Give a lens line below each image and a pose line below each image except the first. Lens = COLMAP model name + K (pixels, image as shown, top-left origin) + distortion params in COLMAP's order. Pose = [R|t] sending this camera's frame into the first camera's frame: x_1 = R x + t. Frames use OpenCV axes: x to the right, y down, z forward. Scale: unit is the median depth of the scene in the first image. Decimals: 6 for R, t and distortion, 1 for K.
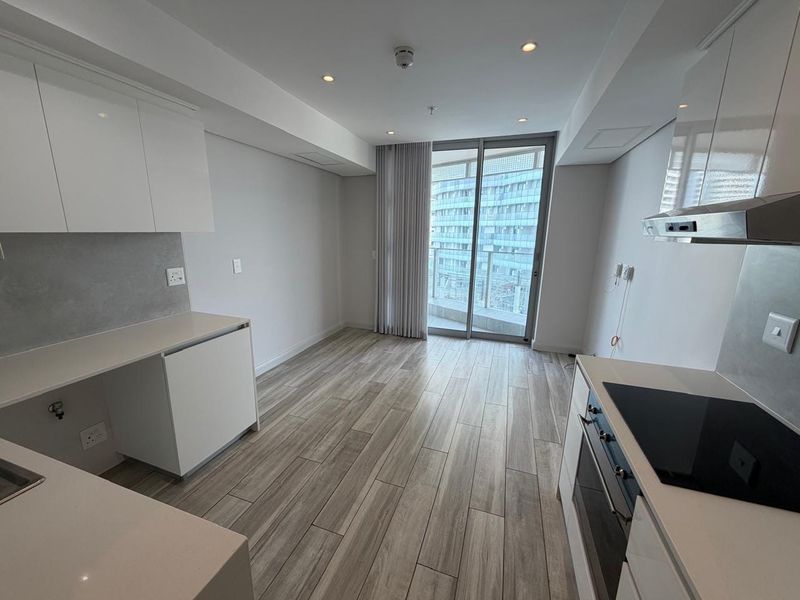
lens RADIAL K [[320.9, 0, 397.2], [0, 320.9, 300.3], [0, 0, 1]] dist [0.002153, 0.000116]
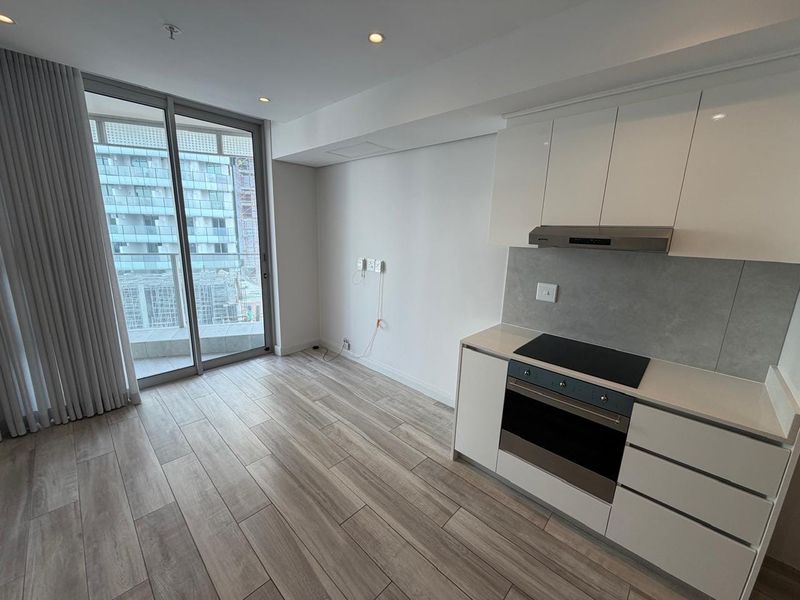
lens RADIAL K [[320.9, 0, 396.6], [0, 320.9, 299.4], [0, 0, 1]] dist [0.002153, 0.000116]
pose [[0.406129, -0.200253, 0.891604, -0.422409], [0.173021, 0.974896, 0.140148, -0.138783], [-0.897286, 0.097348, 0.430581, 0.489221]]
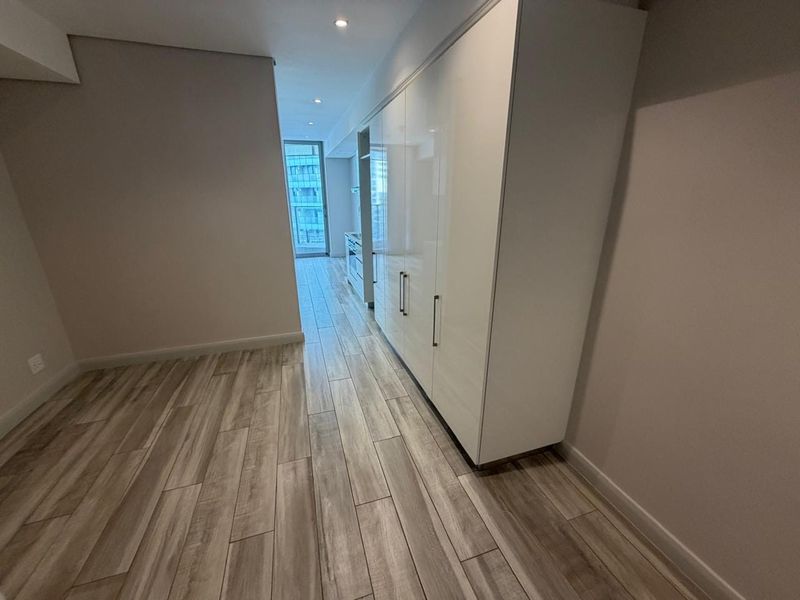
lens RADIAL K [[320.9, 0, 403.2], [0, 320.9, 298.3], [0, 0, 1]] dist [0.002153, 0.000116]
pose [[0.786392, -0.201867, 0.583812, -0.691583], [0.139877, 0.978740, 0.150010, 0.288855], [-0.601683, -0.036304, 0.797910, -1.353027]]
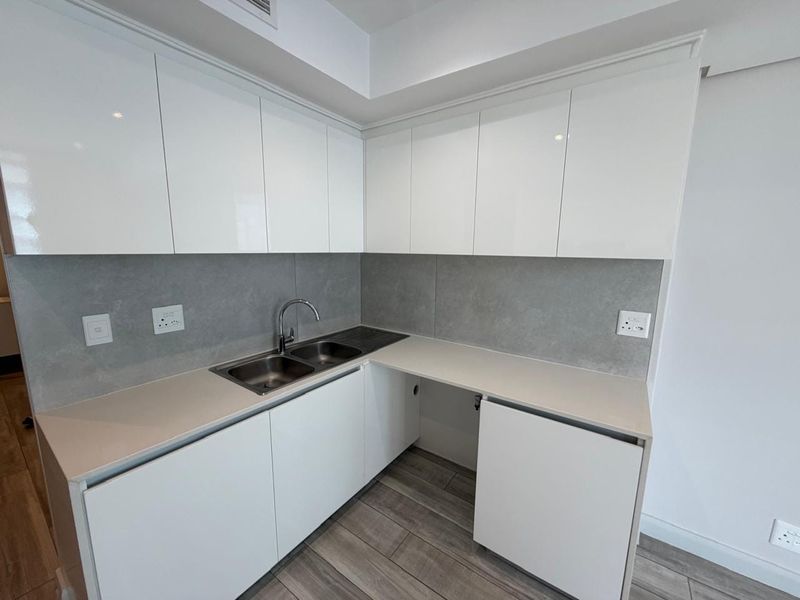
lens RADIAL K [[320.9, 0, 396.4], [0, 320.9, 298.9], [0, 0, 1]] dist [0.002153, 0.000116]
pose [[-0.288011, 0.137531, -0.947700, 0.082785], [-0.219119, 0.953914, 0.205024, -0.149369], [0.932221, 0.266708, -0.244603, 0.669258]]
